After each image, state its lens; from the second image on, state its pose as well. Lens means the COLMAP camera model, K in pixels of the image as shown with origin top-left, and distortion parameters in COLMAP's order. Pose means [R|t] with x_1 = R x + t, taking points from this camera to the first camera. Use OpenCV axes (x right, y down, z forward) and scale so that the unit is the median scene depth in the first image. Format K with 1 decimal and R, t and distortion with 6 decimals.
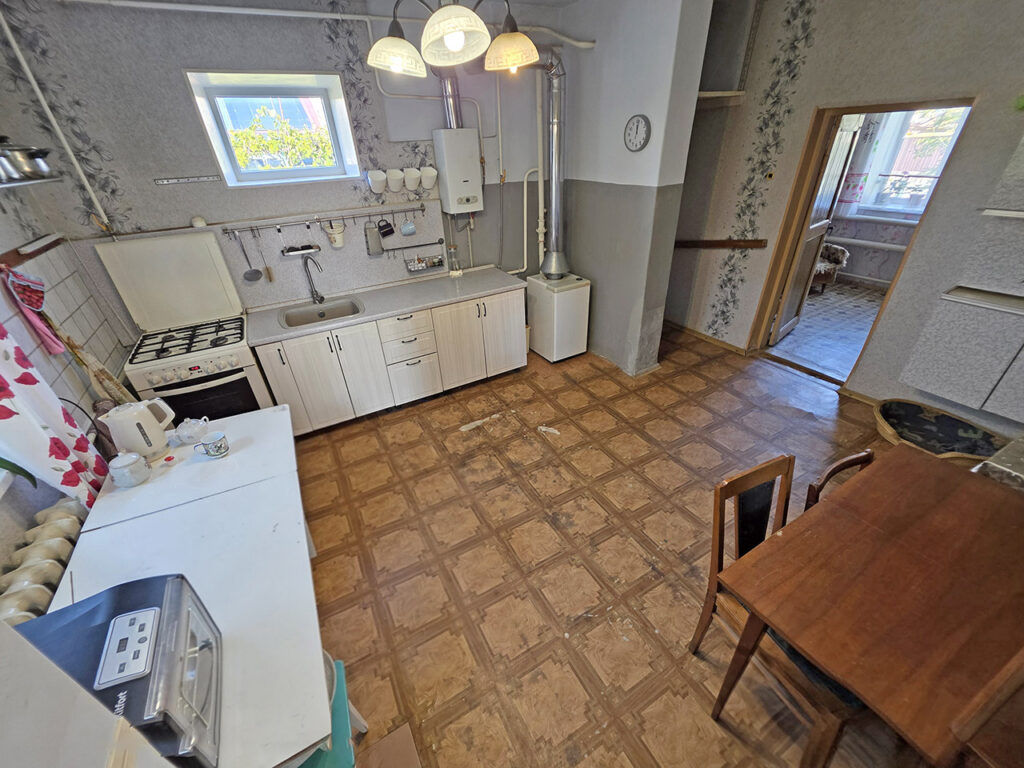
lens RADIAL K [[410.1, 0, 515.7], [0, 410.1, 384.7], [0, 0, 1]] dist [0.006077, -0.000512]
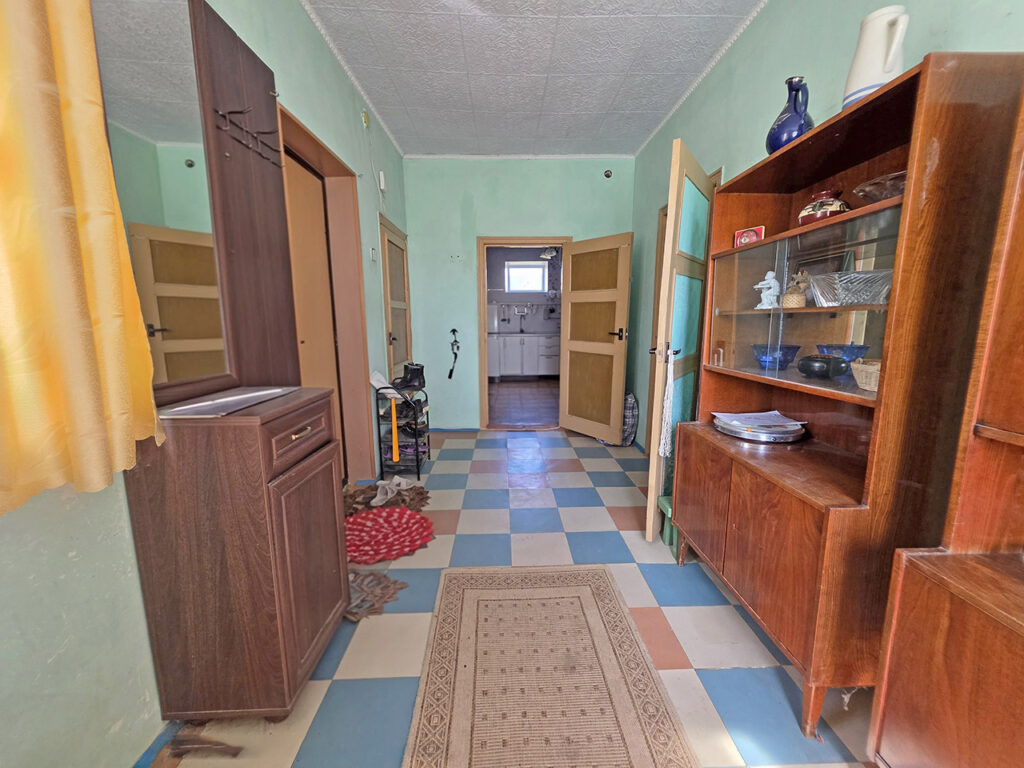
lens RADIAL K [[410.1, 0, 511.0], [0, 410.1, 381.0], [0, 0, 1]] dist [0.006077, -0.000512]
pose [[0.870954, 0.108349, -0.479271, 0.791536], [-0.270725, 0.919800, -0.284035, 0.887944], [0.410058, 0.377132, 0.830436, -1.155287]]
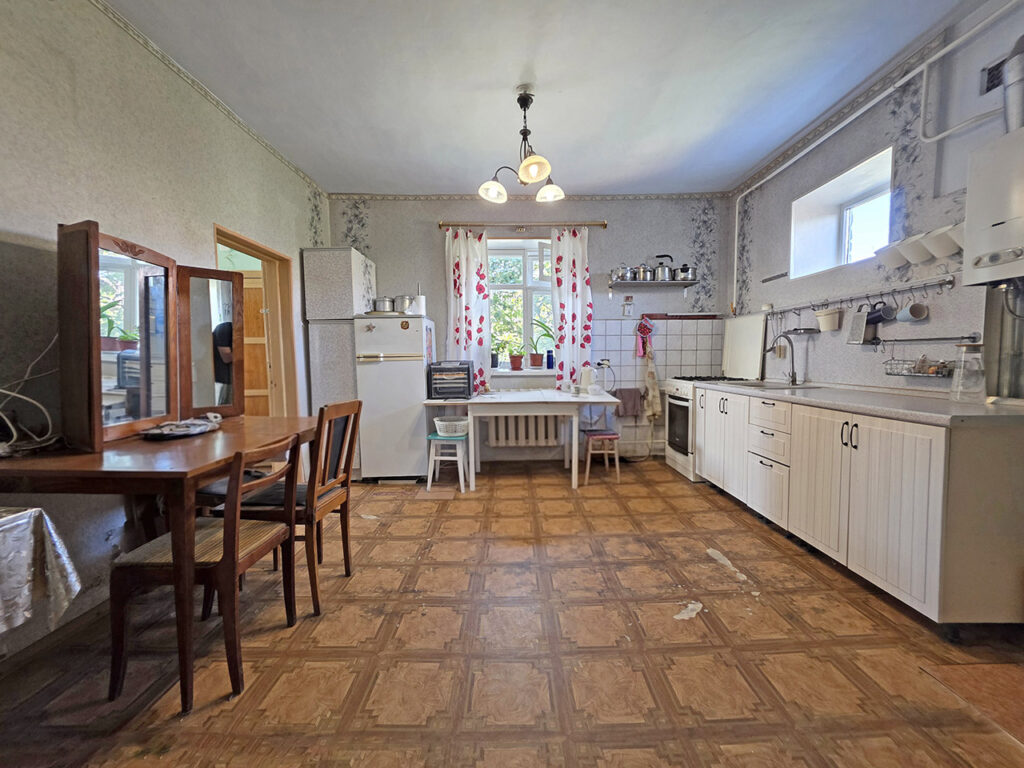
lens RADIAL K [[410.1, 0, 516.4], [0, 410.1, 383.8], [0, 0, 1]] dist [0.006077, -0.000512]
pose [[-0.481843, 0.100957, -0.870422, 0.692295], [-0.425951, 0.841096, 0.333351, -0.255602], [0.765763, 0.531380, -0.362274, 0.883969]]
